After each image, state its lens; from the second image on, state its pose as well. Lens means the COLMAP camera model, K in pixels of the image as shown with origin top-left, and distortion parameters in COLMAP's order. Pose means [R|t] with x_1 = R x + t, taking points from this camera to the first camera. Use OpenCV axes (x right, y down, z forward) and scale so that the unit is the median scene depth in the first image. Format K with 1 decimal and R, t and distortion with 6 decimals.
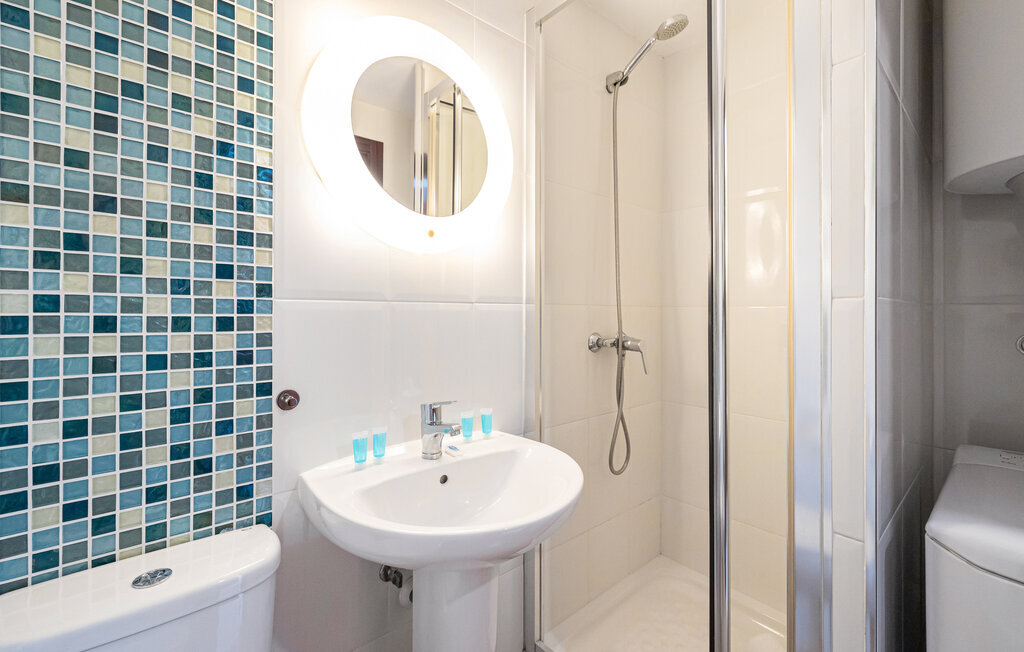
lens RADIAL K [[431.9, 0, 511.2], [0, 431.9, 312.2], [0, 0, 1]] dist [0.000073, 0.000152]
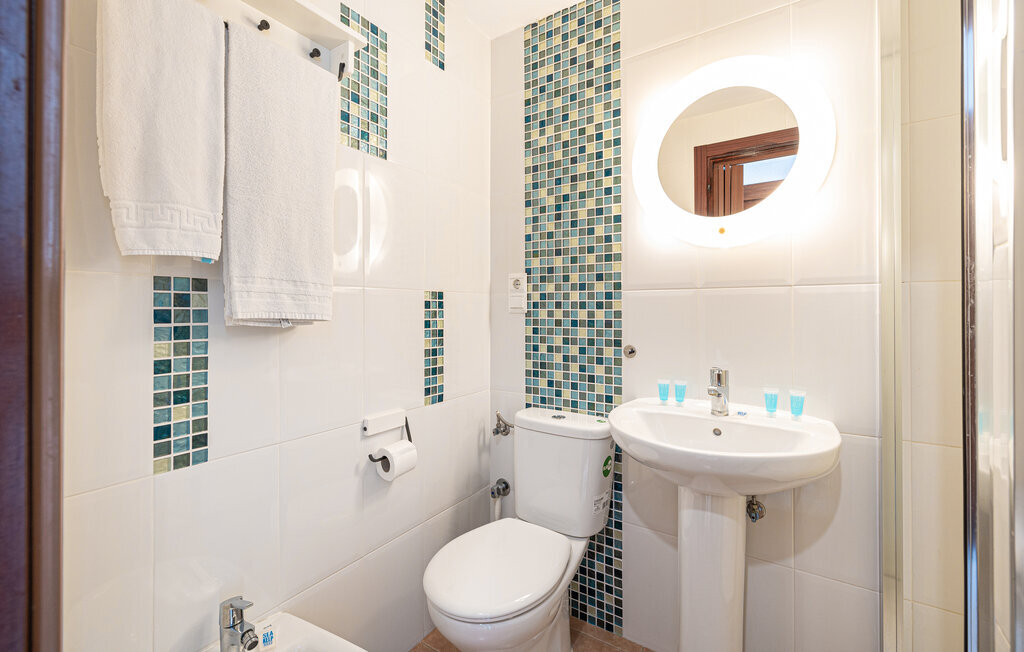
lens RADIAL K [[431.9, 0, 511.2], [0, 431.9, 312.2], [0, 0, 1]] dist [0.000073, 0.000152]
pose [[0.266260, 0.000470, -0.963901, 1.050329], [0.002795, 0.999995, 0.001260, 0.054414], [0.963897, -0.003029, 0.266257, 0.136739]]
